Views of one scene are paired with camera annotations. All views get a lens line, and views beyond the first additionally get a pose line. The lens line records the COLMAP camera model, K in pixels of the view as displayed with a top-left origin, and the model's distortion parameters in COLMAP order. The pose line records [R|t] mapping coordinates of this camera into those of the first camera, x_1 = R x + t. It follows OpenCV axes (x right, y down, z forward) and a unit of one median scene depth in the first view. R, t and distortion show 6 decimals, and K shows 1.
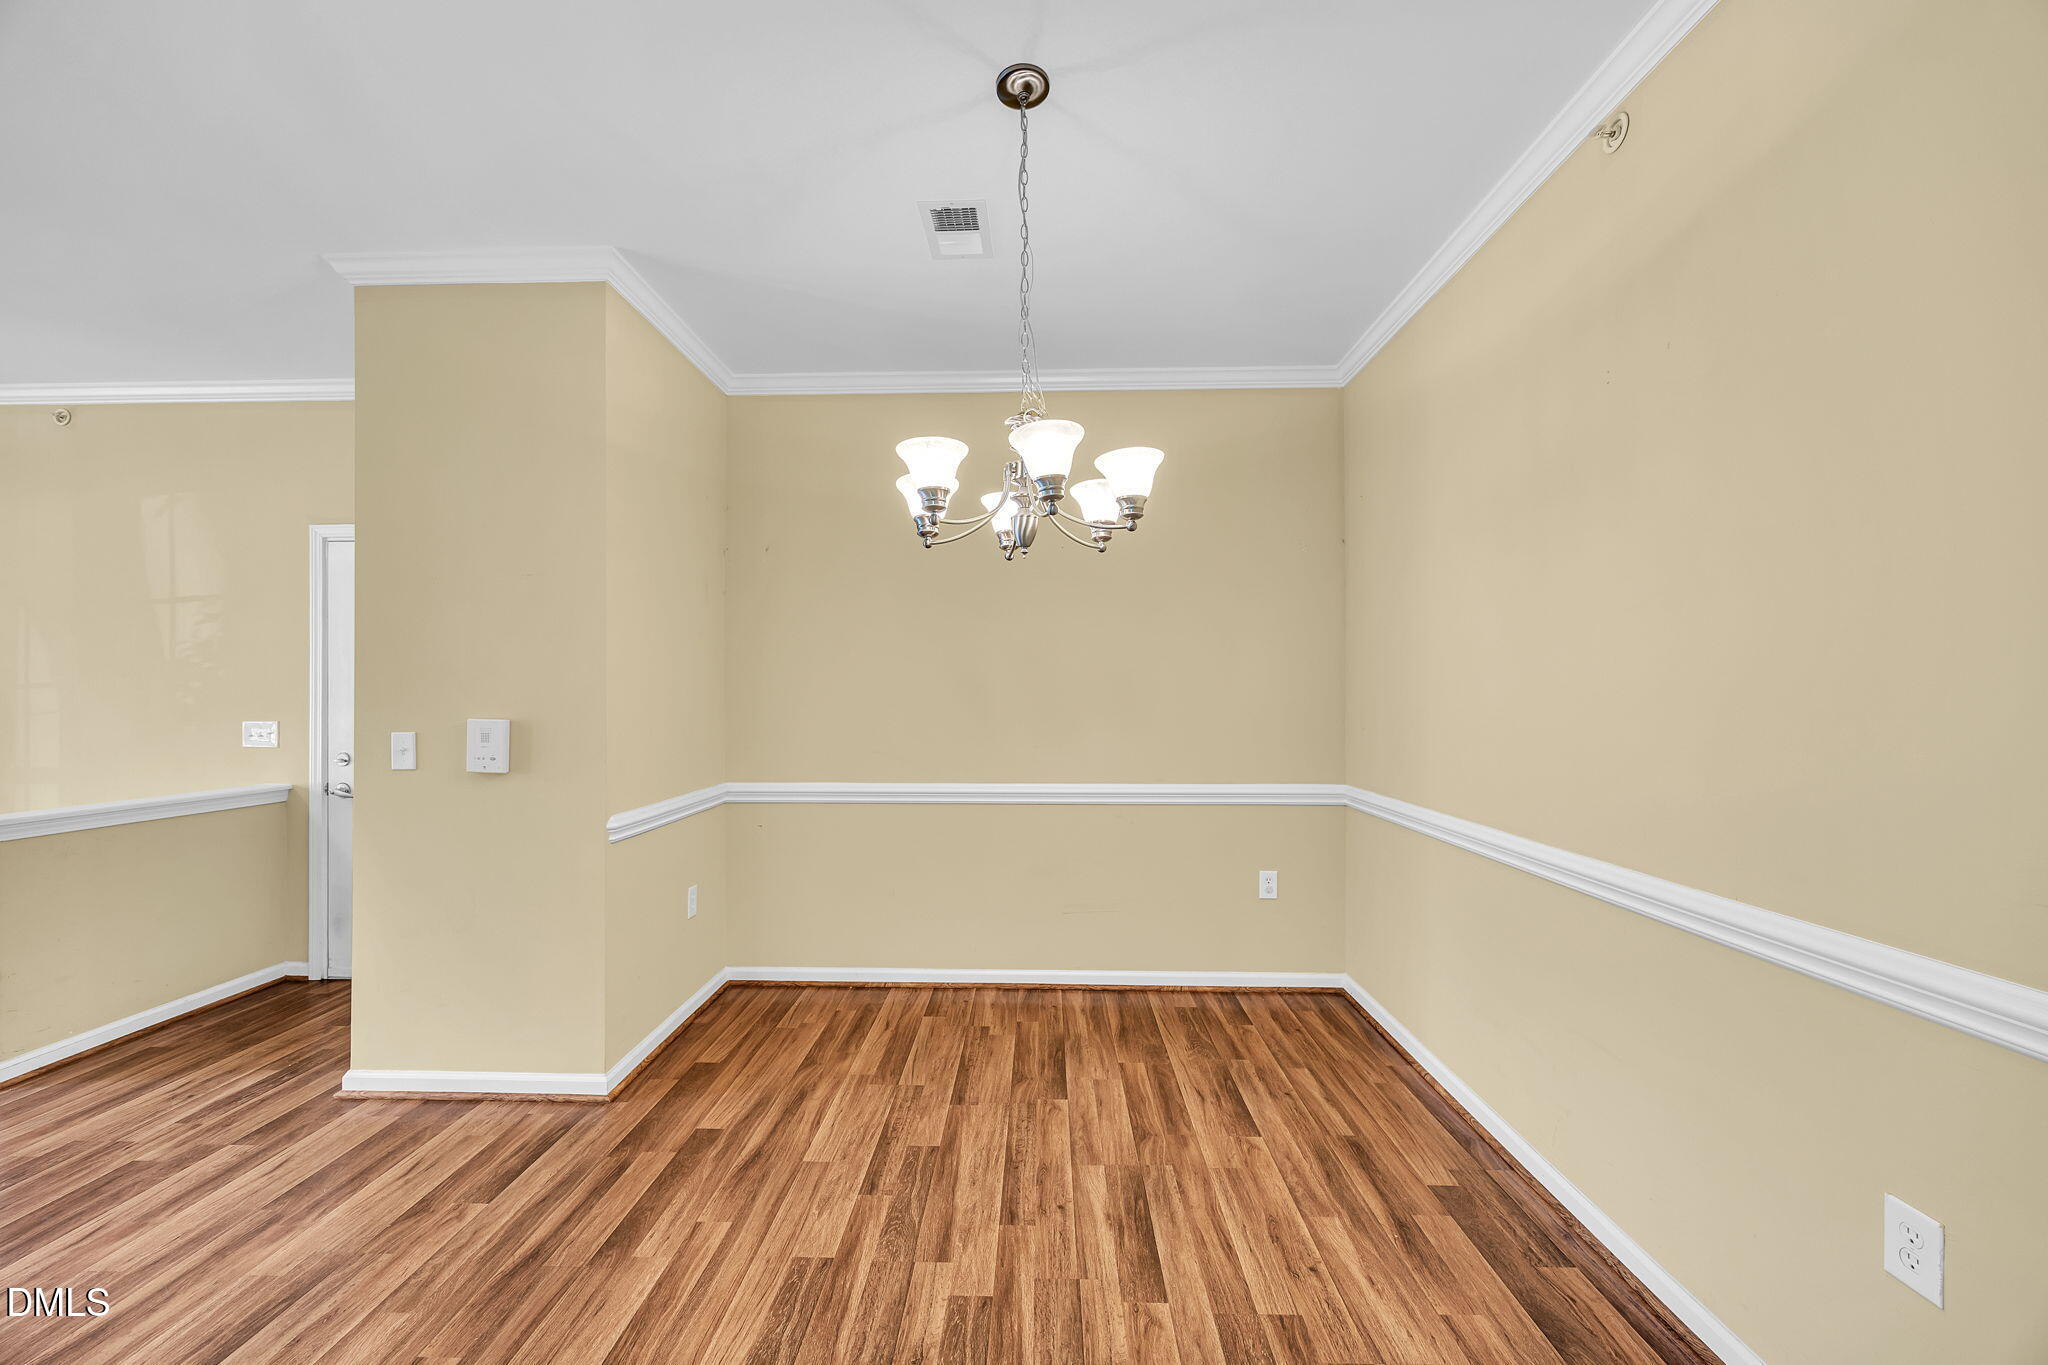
lens RADIAL K [[789.8, 0, 1022.2], [0, 789.8, 692.9], [0, 0, 1]] dist [-0.001675, -0.000040]
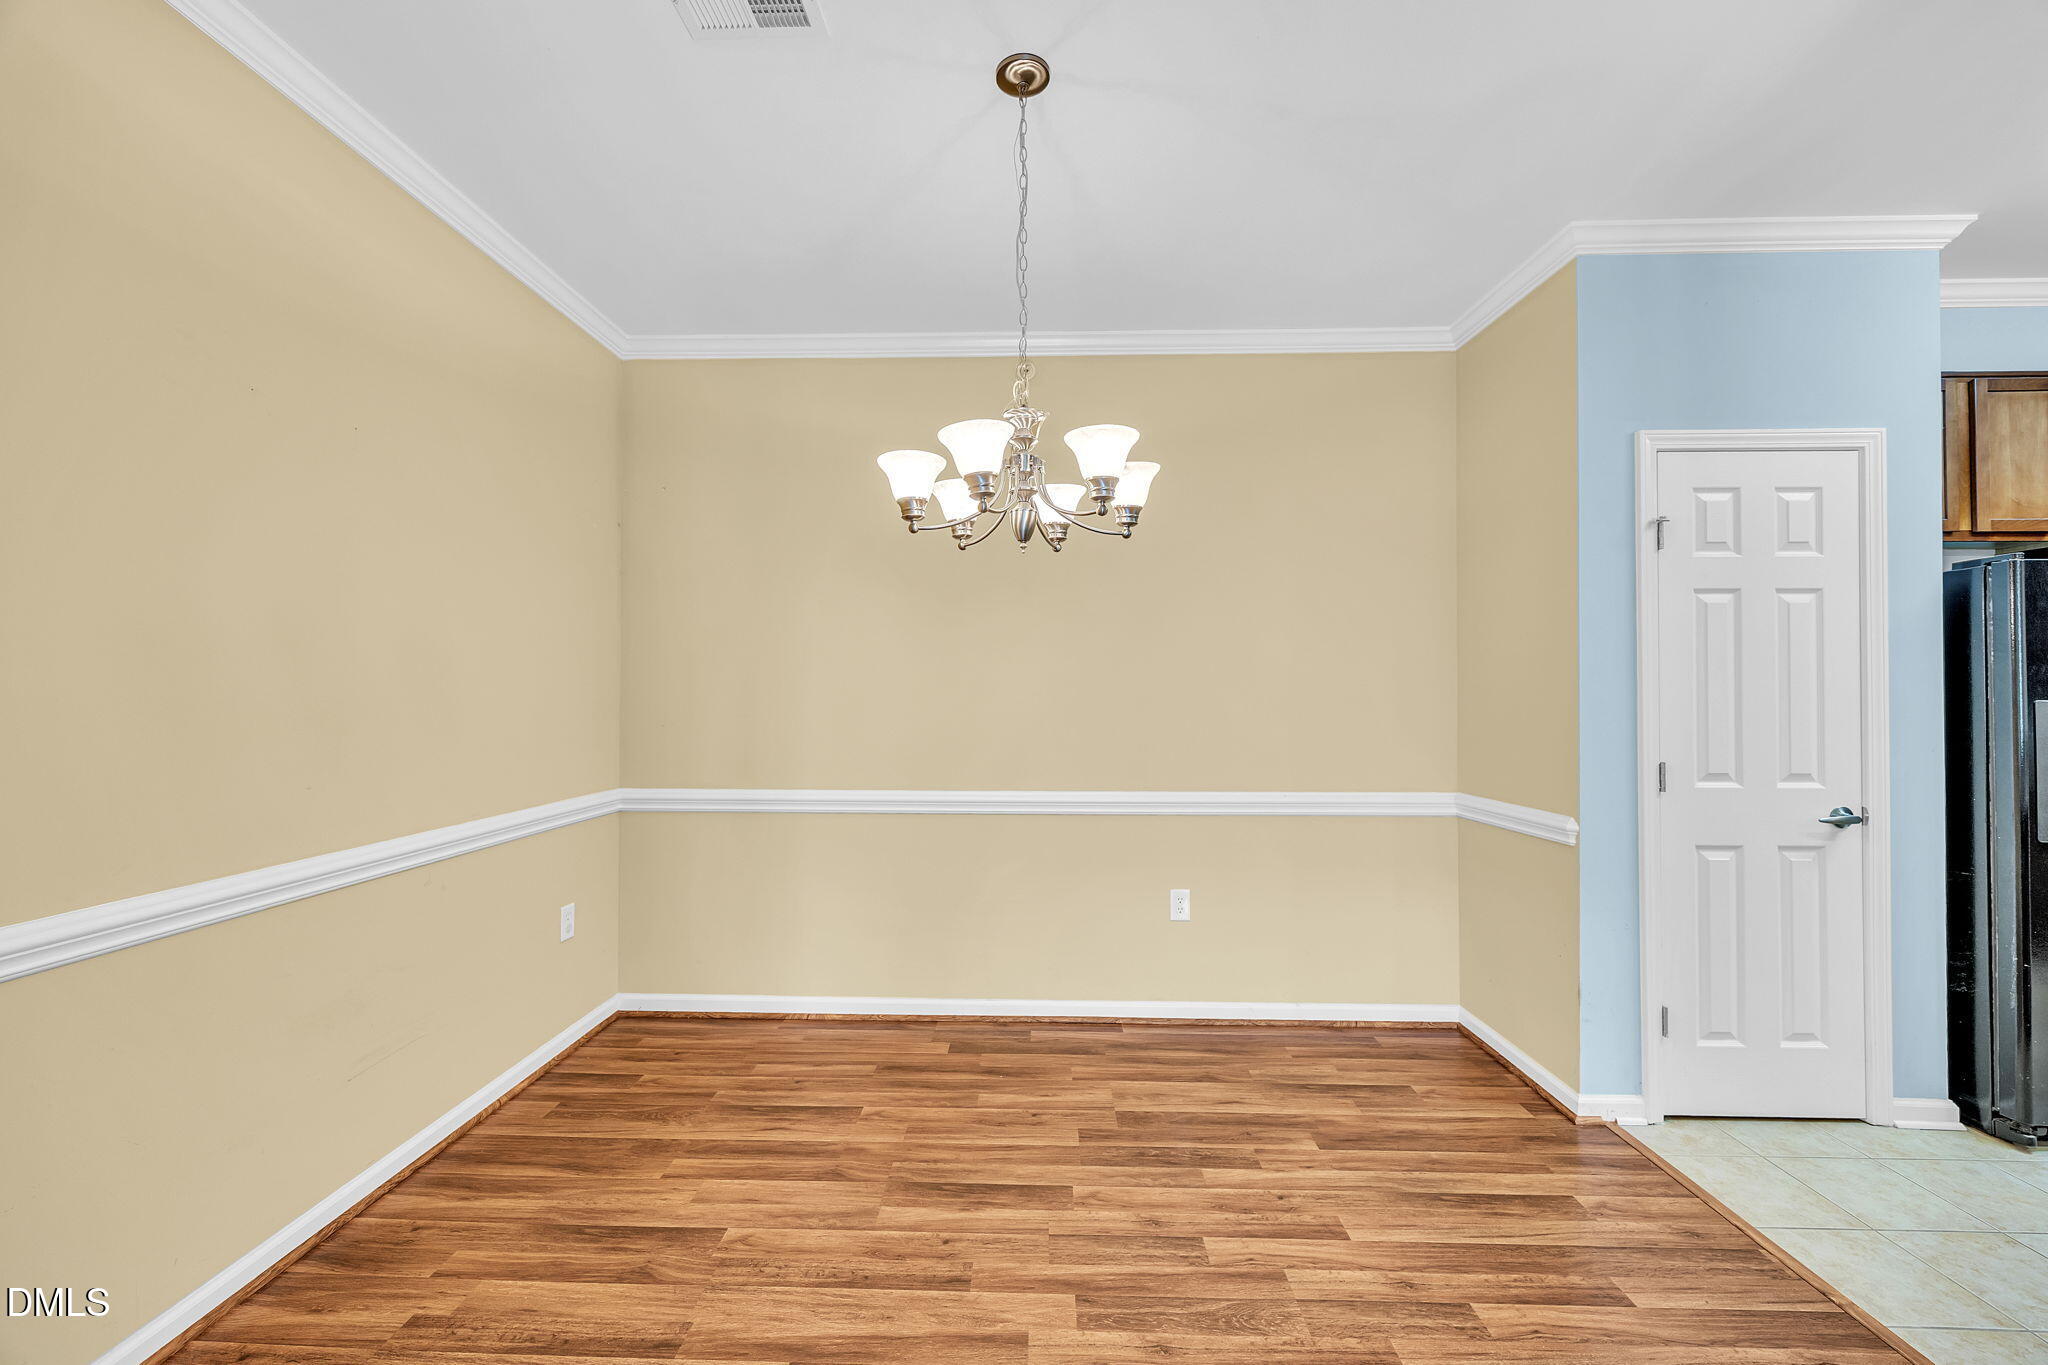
lens RADIAL K [[777.8, 0, 1024.7], [0, 777.8, 683.7], [0, 0, 1]] dist [-0.001687, -0.000179]
pose [[0.005449, 0.010452, 0.999931, -0.719773], [-0.002826, 0.999942, -0.010436, -0.001769], [-0.999981, -0.002769, 0.005478, 0.737852]]
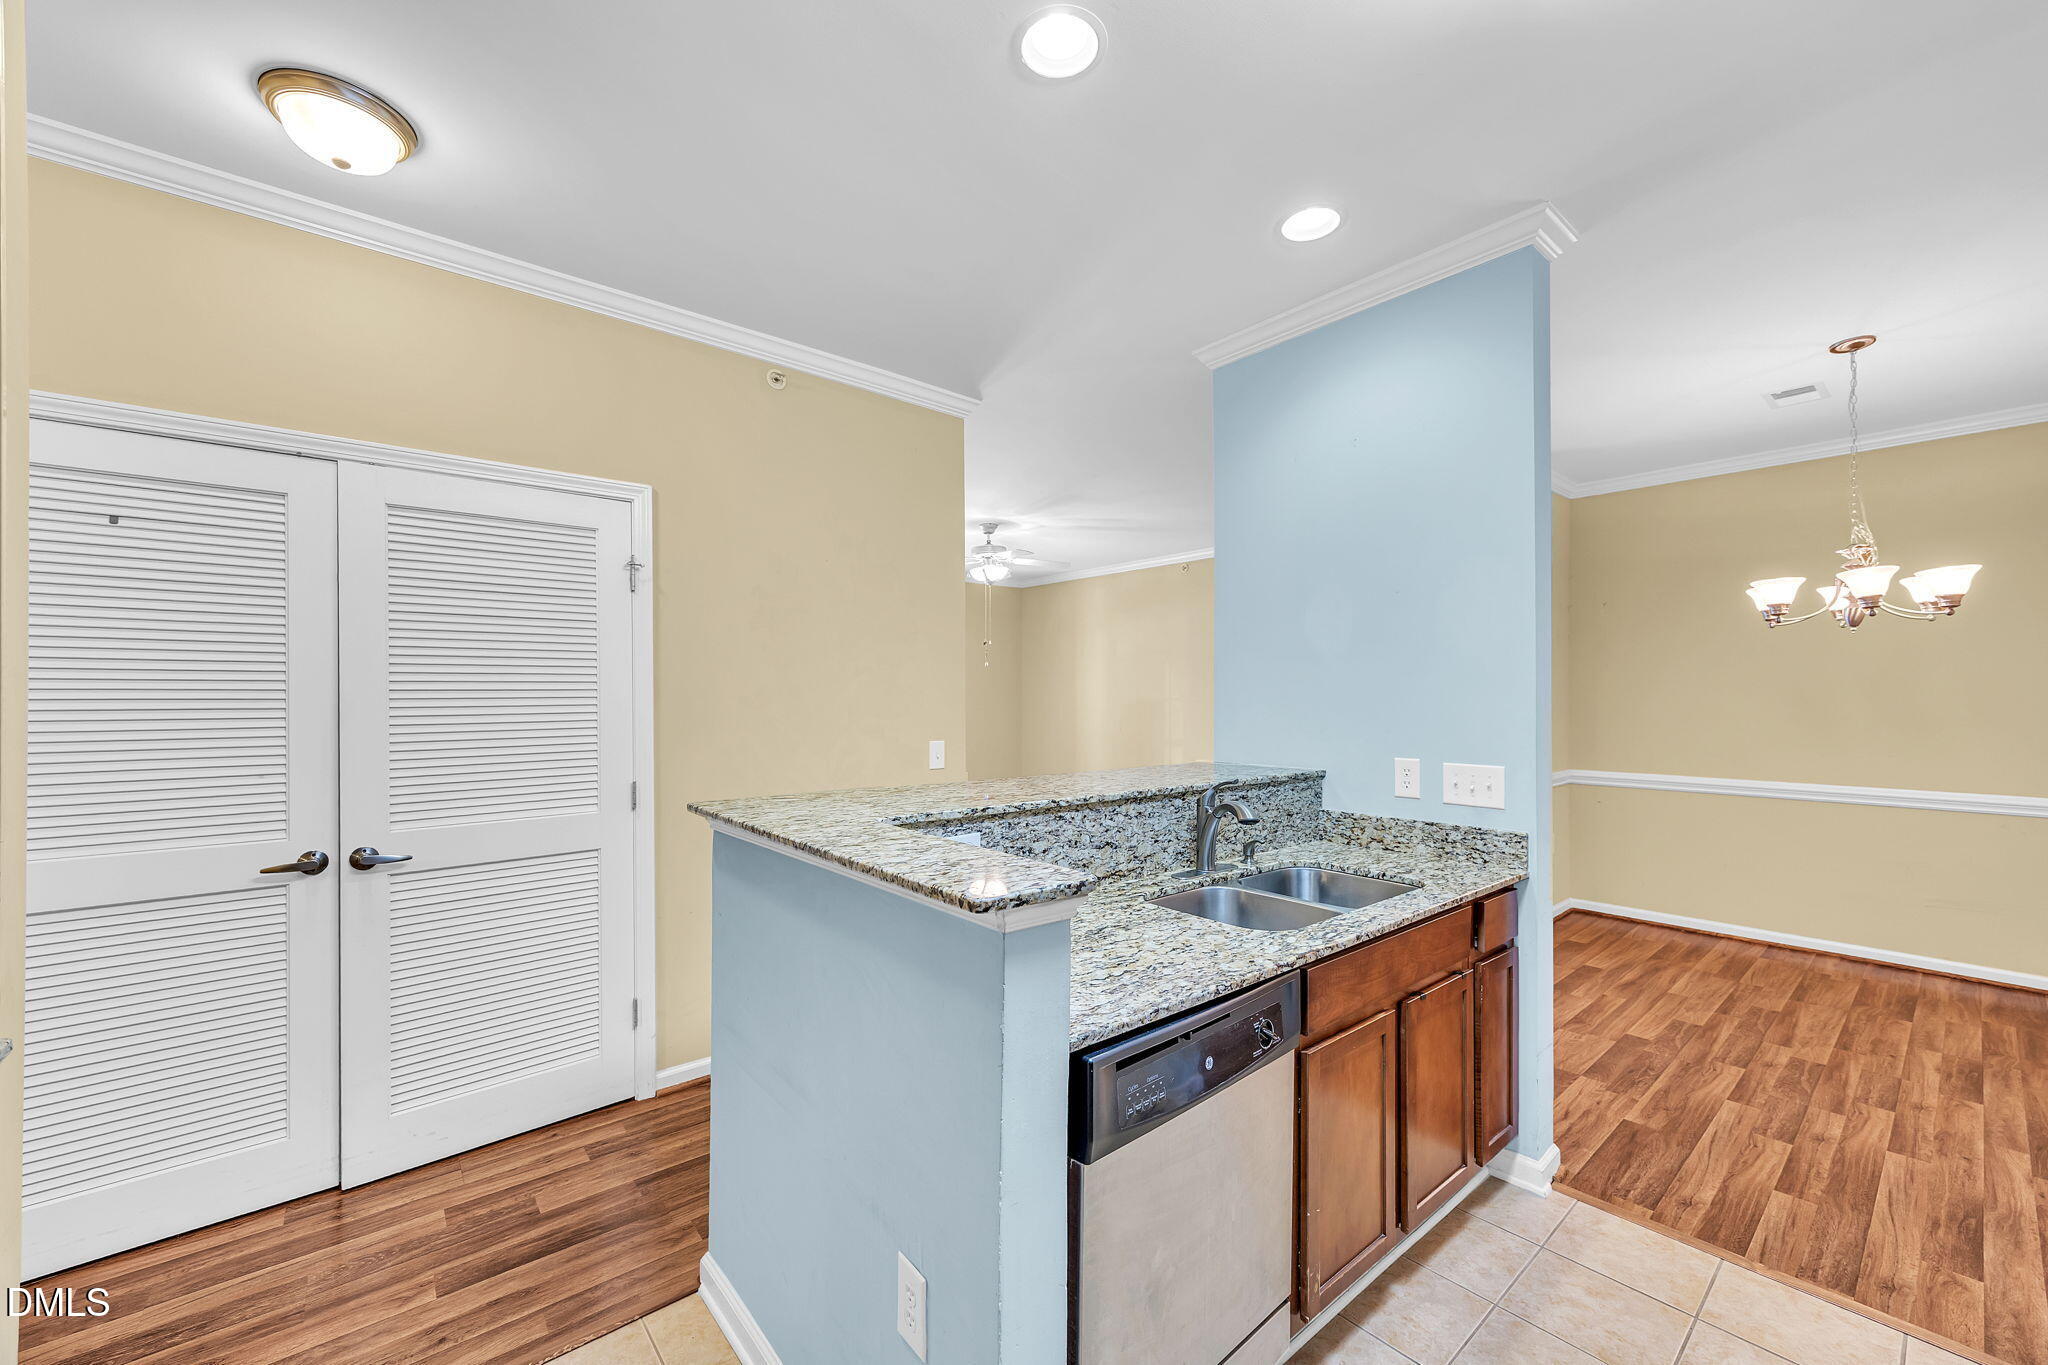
lens RADIAL K [[808.2, 0, 1007.0], [0, 808.2, 692.2], [0, 0, 1]] dist [-0.000568, 0.000161]
pose [[0.659543, -0.001321, -0.751666, 0.077423], [0.001432, 0.999999, -0.000501, -0.038256], [0.751666, -0.000746, 0.659544, -1.059371]]
